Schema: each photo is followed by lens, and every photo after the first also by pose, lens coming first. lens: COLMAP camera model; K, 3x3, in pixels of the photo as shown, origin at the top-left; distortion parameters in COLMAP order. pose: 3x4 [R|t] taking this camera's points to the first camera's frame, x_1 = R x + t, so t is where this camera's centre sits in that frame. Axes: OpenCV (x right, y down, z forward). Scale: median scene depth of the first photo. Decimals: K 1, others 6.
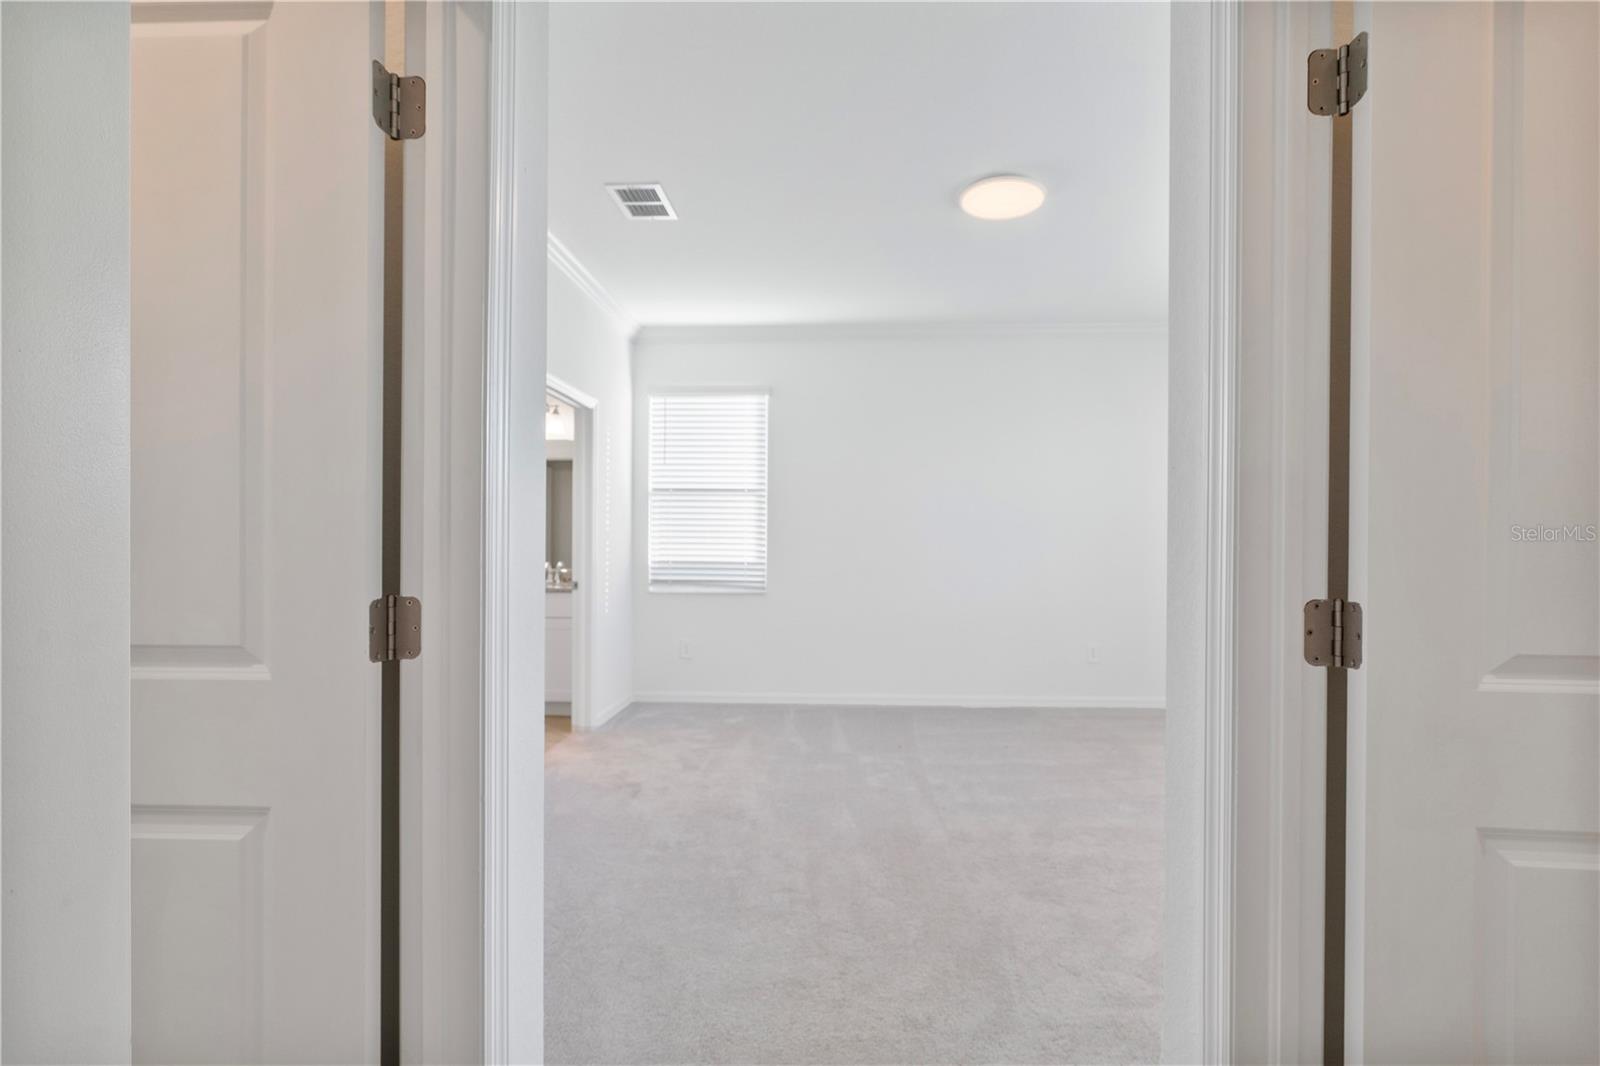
lens RADIAL K [[730.3, 0, 790.7], [0, 730.3, 538.3], [0, 0, 1]] dist [-0.004925, 0.002085]
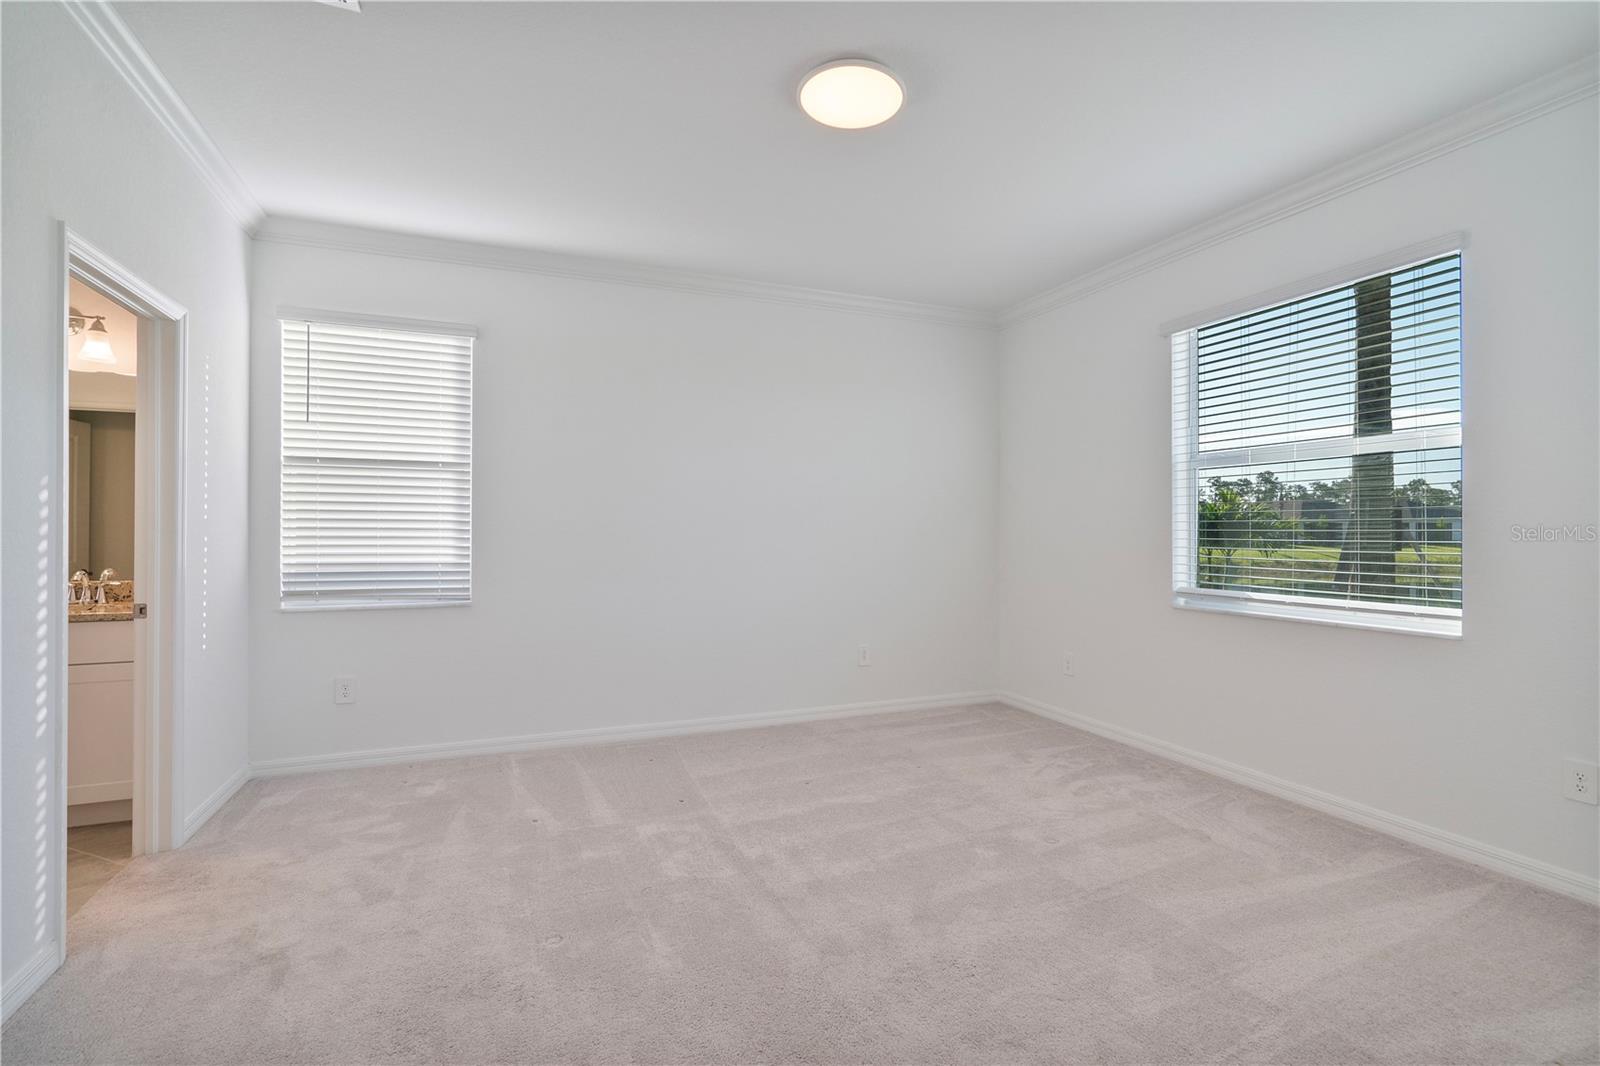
lens RADIAL K [[730.3, 0, 792.8], [0, 730.3, 526.2], [0, 0, 1]] dist [-0.004925, 0.002085]
pose [[0.899895, 0.001855, 0.436103, -0.068716], [-0.001815, 0.999998, -0.000508, -0.004709], [-0.436103, -0.000334, 0.899897, 0.212456]]
